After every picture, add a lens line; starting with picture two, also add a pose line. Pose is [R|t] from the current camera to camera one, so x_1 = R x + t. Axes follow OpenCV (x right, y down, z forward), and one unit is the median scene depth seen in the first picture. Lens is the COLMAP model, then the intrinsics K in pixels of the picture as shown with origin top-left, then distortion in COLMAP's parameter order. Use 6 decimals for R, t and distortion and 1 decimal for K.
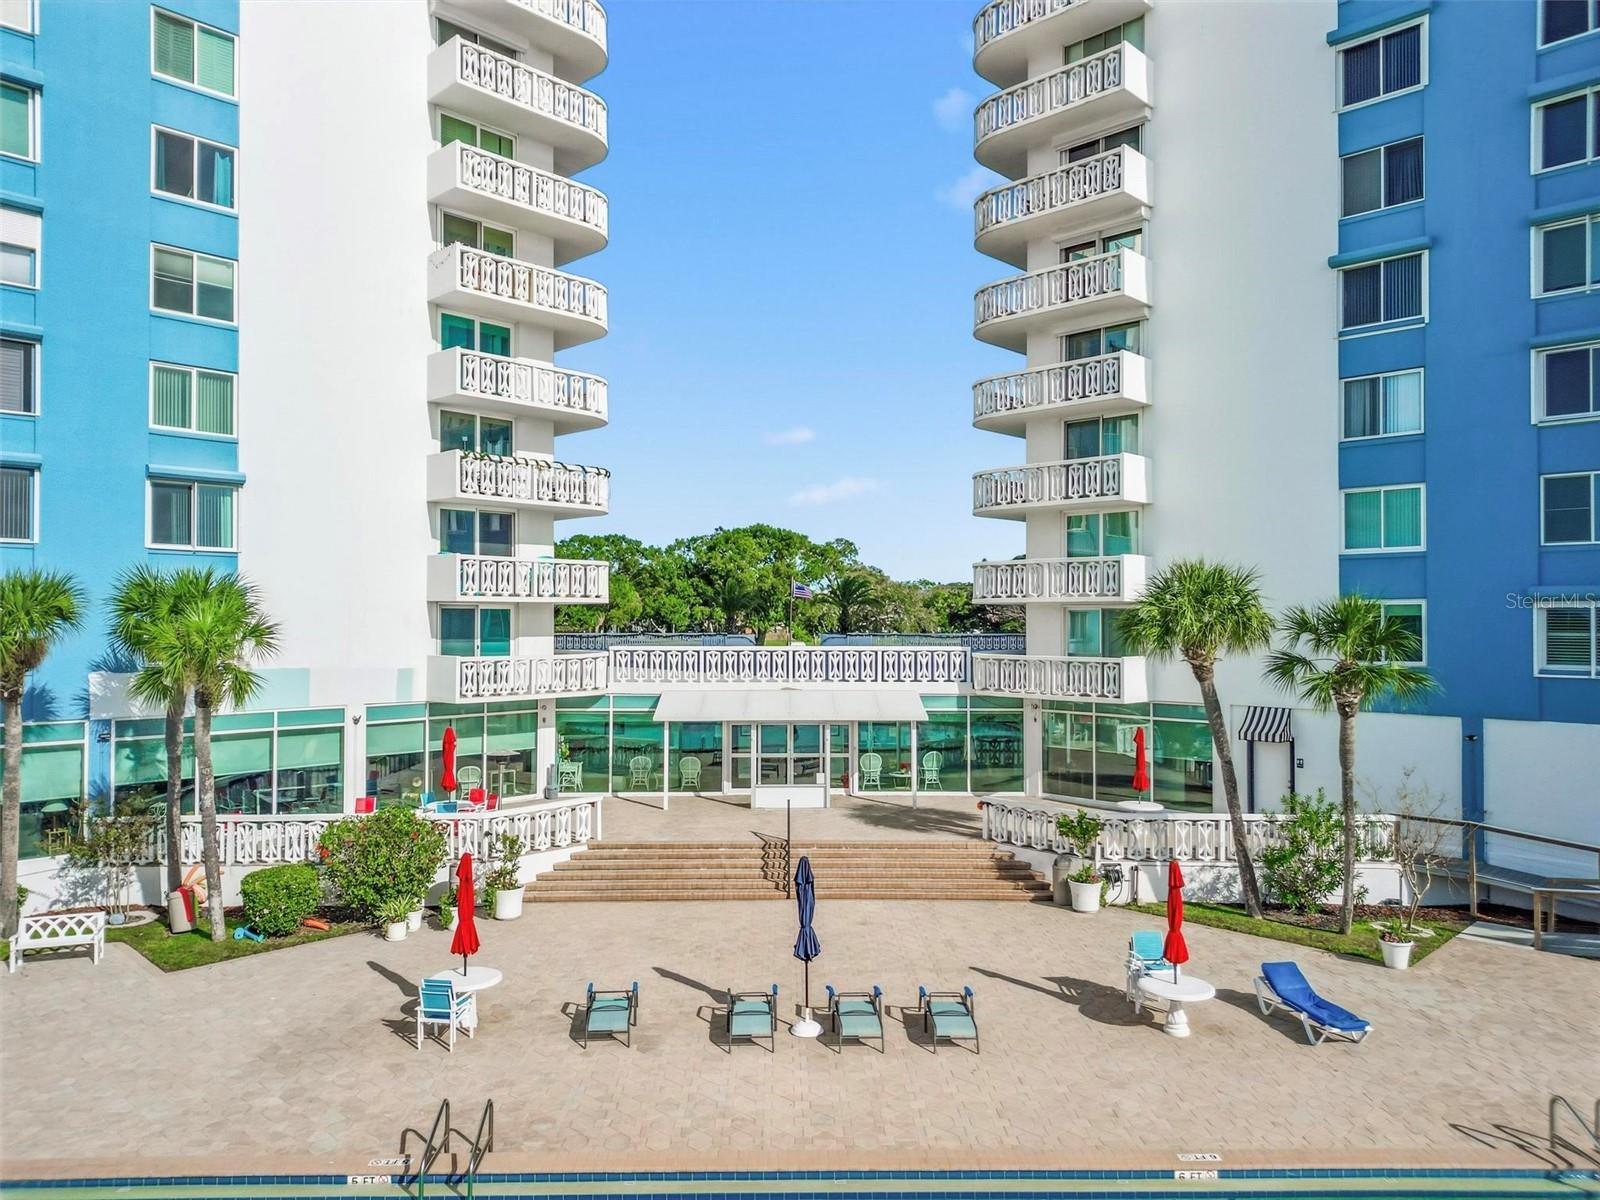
lens RADIAL K [[1115.7, 0, 803.5], [0, 1115.7, 610.3], [0, 0, 1]] dist [0.070479, -0.082319]
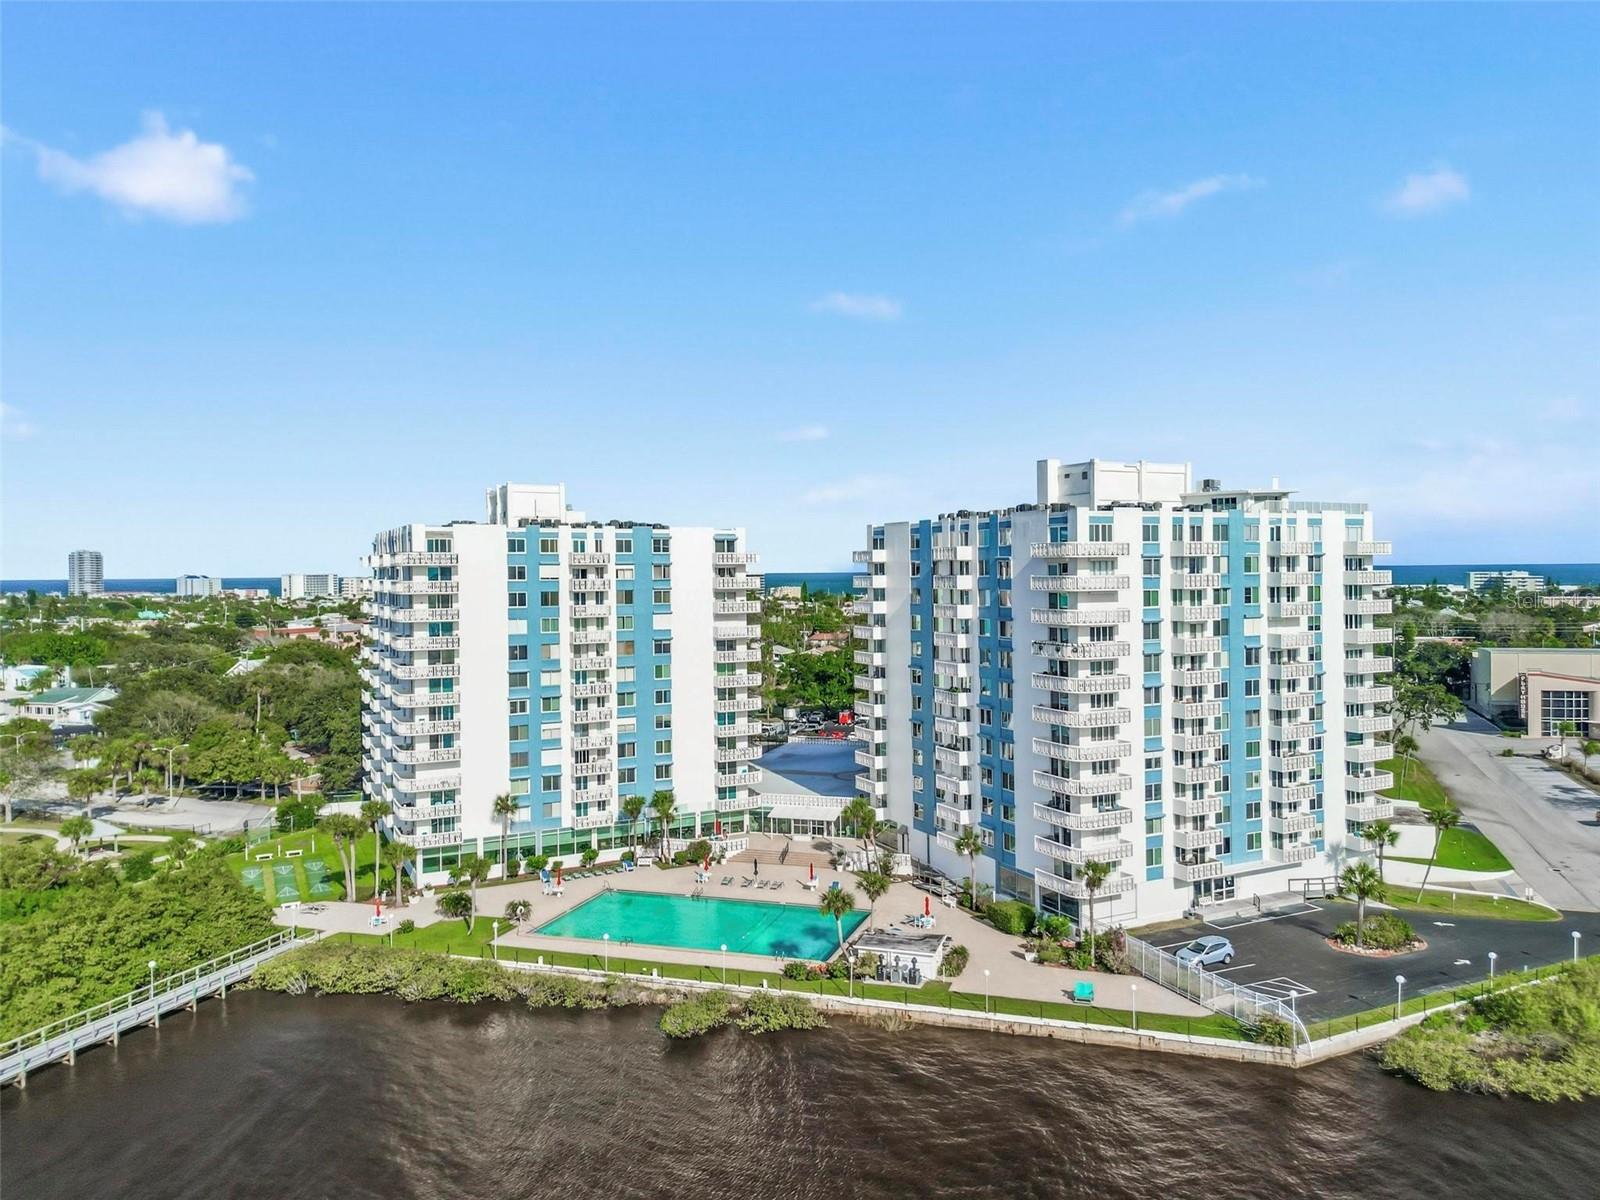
lens RADIAL K [[1135.4, 0, 849.0], [0, 1135.4, 580.8], [0, 0, 1]] dist [0.062361, -0.091989]
pose [[0.951763, -0.007035, -0.306753, 1.450587], [0.013650, 0.999718, 0.019422, -0.851169], [0.306530, -0.022672, 0.951591, -2.857728]]
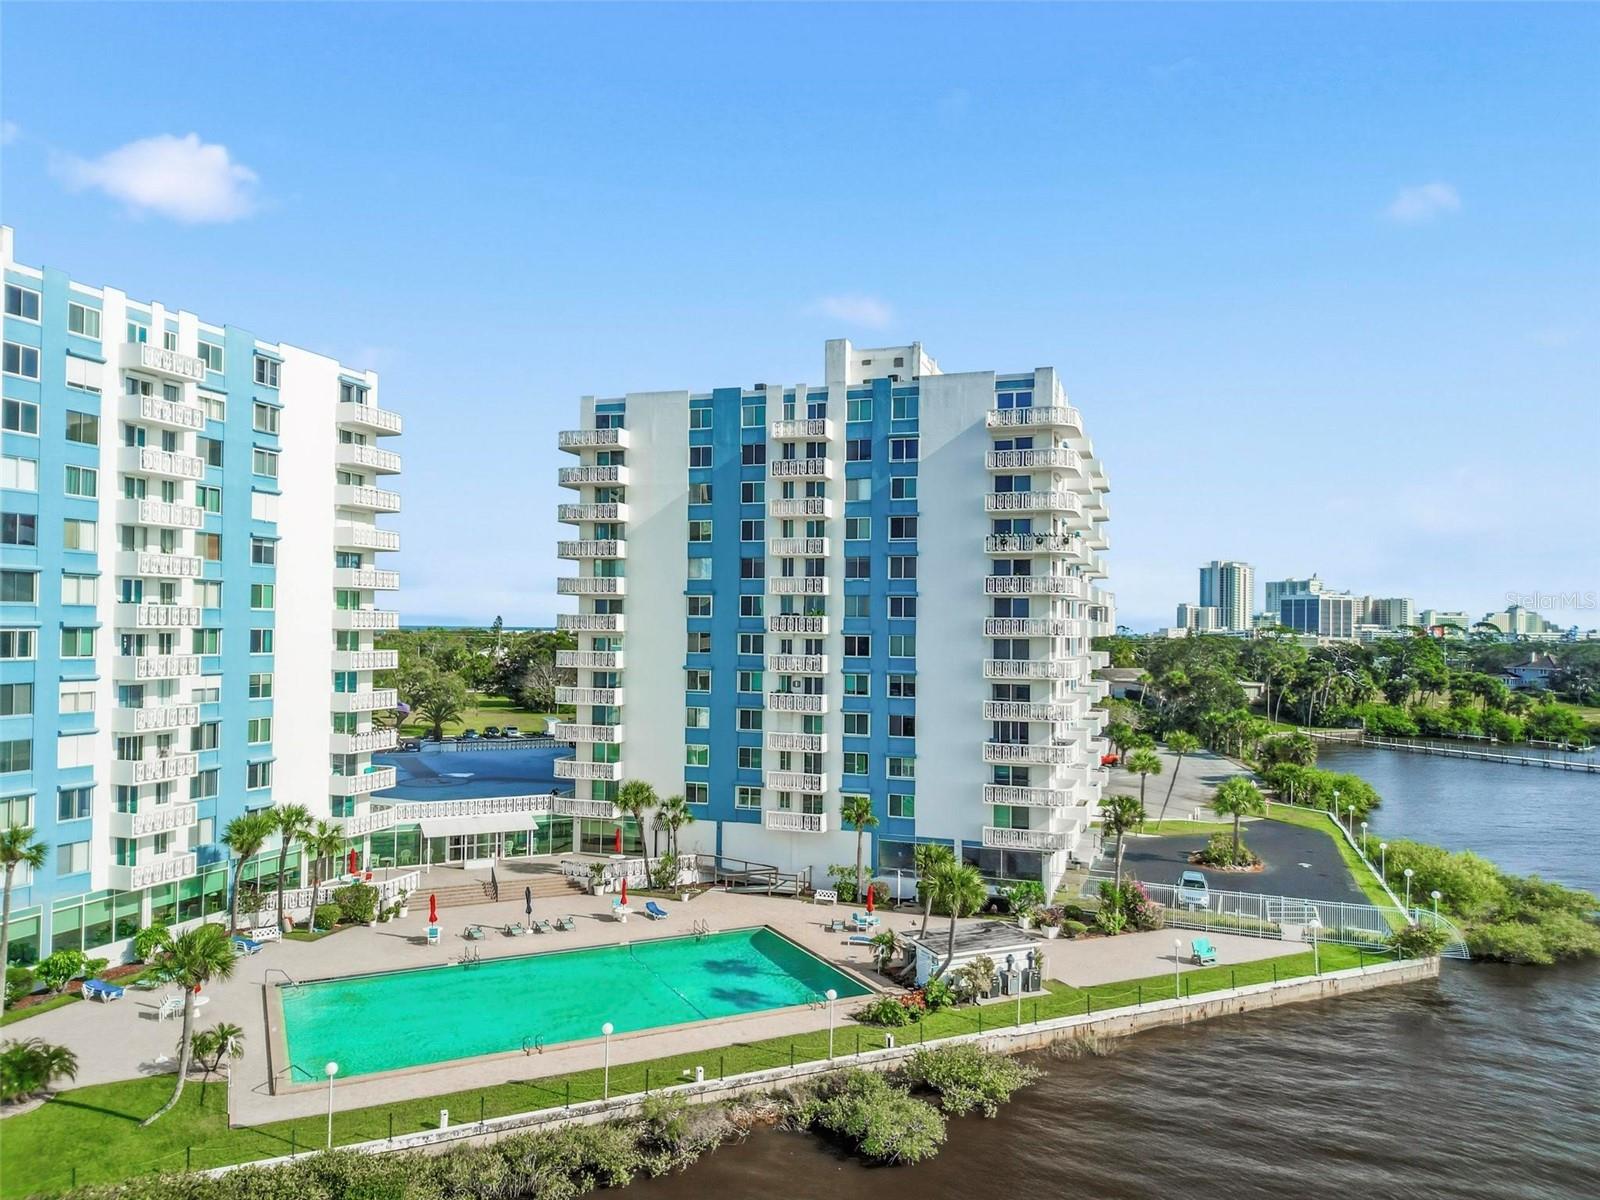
lens RADIAL K [[1115.7, 0, 803.5], [0, 1115.7, 610.3], [0, 0, 1]] dist [0.070479, -0.082319]
pose [[0.901492, 0.017243, 0.432451, -0.488461], [-0.015397, 0.999851, -0.007770, -0.414437], [-0.432521, 0.000346, 0.901624, -1.676814]]
